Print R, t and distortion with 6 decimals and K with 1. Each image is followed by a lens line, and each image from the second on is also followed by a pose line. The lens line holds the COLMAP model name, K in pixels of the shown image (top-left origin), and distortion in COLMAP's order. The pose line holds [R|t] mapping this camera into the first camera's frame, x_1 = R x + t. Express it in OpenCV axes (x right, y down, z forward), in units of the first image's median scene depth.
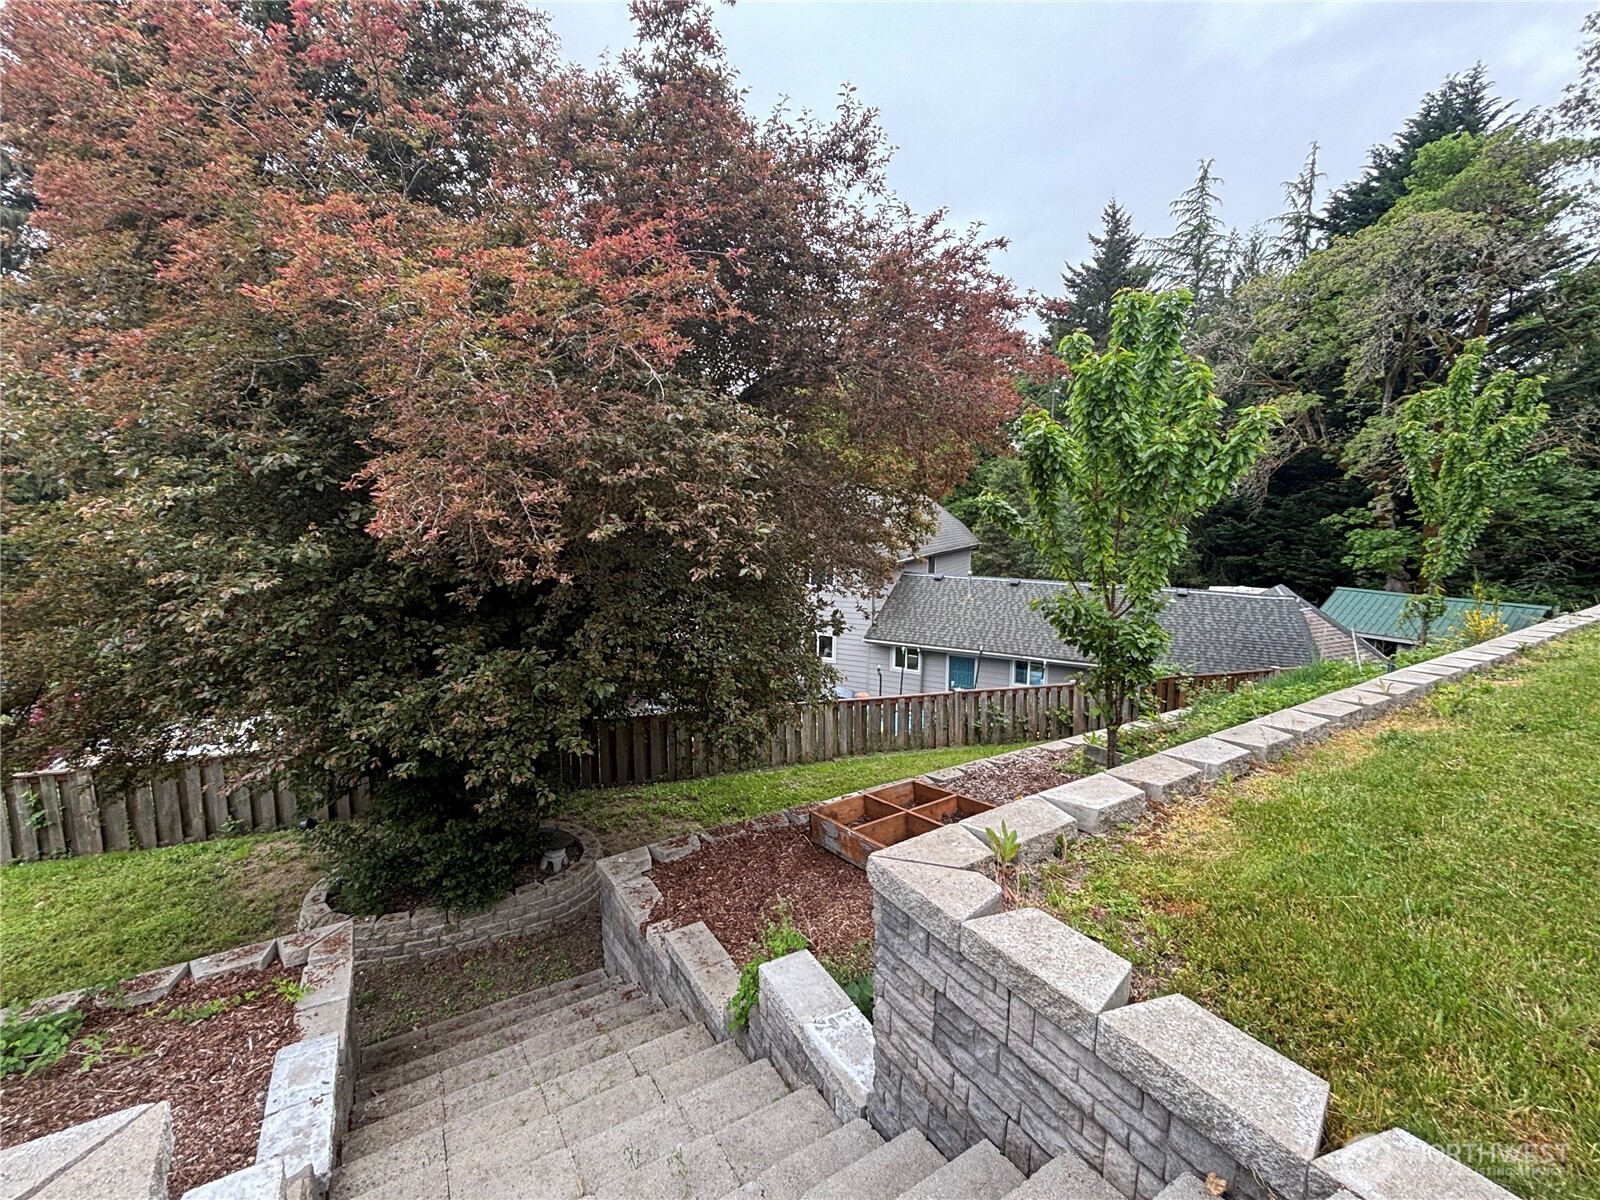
lens RADIAL K [[709.8, 0, 797.4], [0, 709.8, 602.9], [0, 0, 1]] dist [-0.001682, -0.000237]
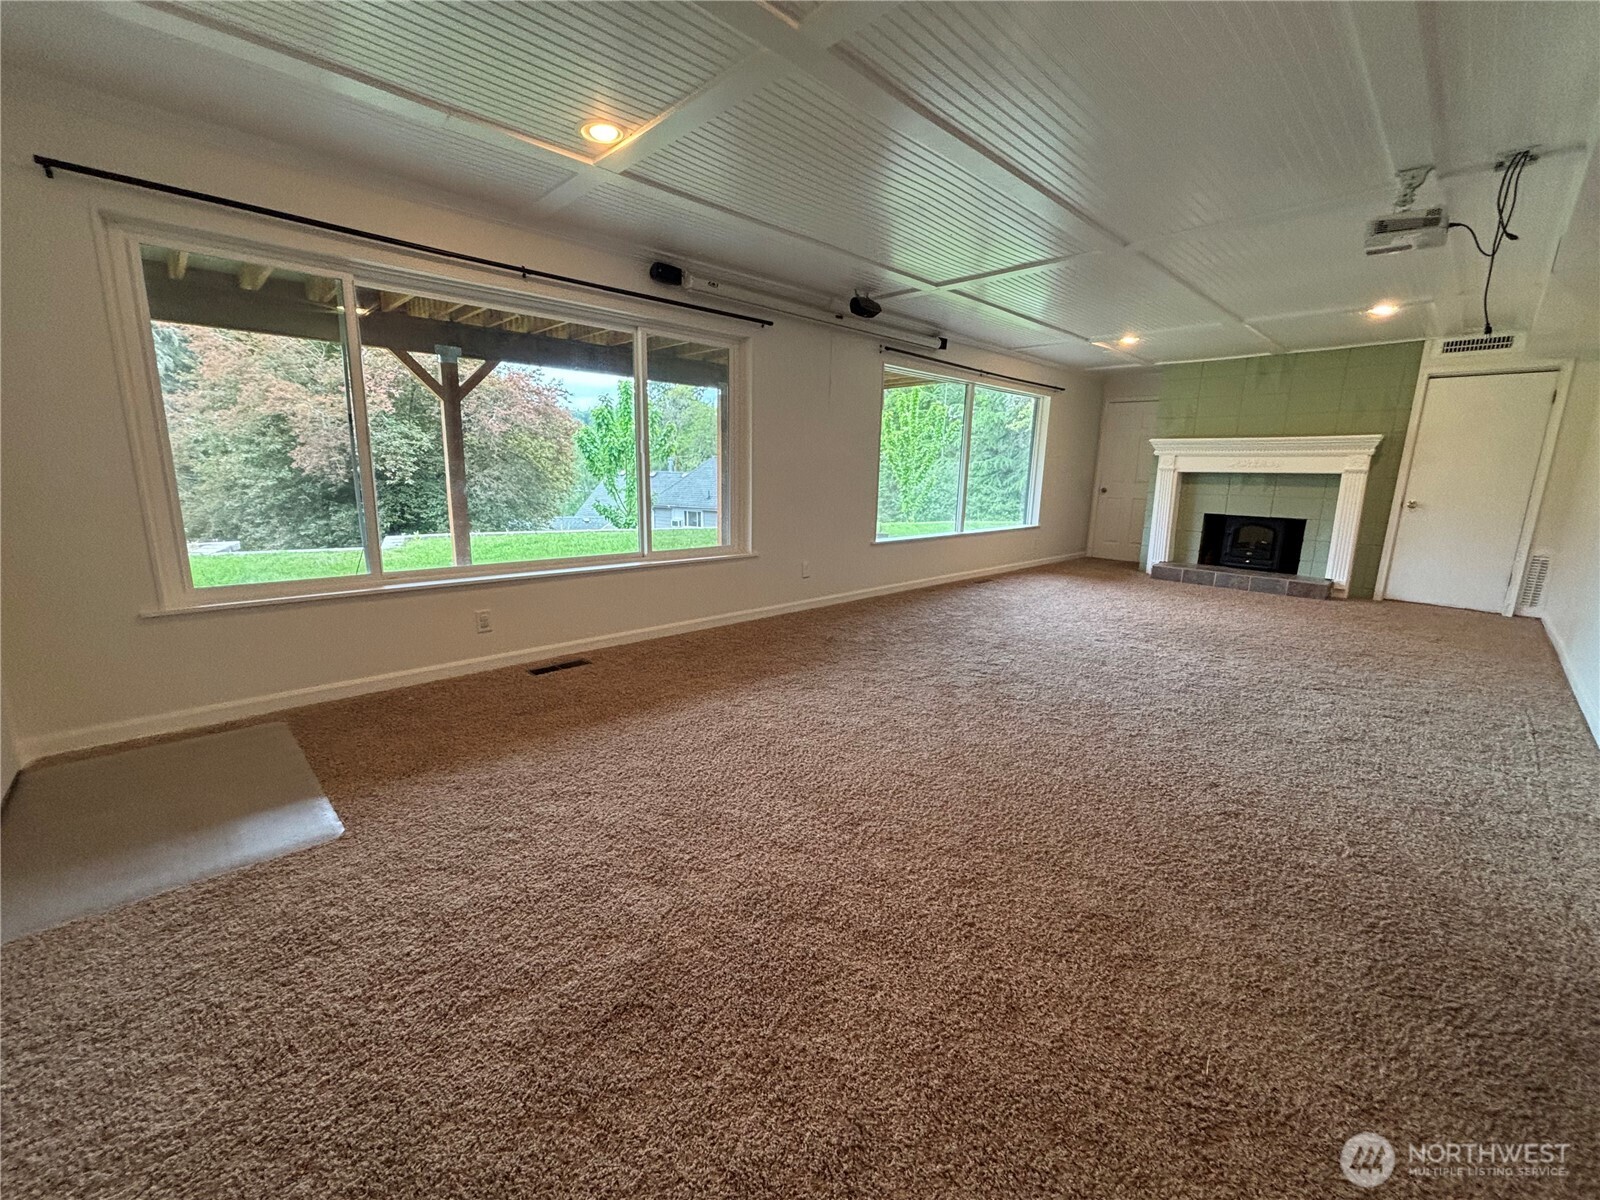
lens RADIAL K [[650.4, 0, 795.0], [0, 650.4, 597.1], [0, 0, 1]] dist [0.002162, -0.000405]
pose [[0.998404, 0.026486, -0.049886, 1.882360], [-0.023190, 0.997581, 0.065529, 0.249684], [0.051501, -0.064267, 0.996603, -1.976014]]
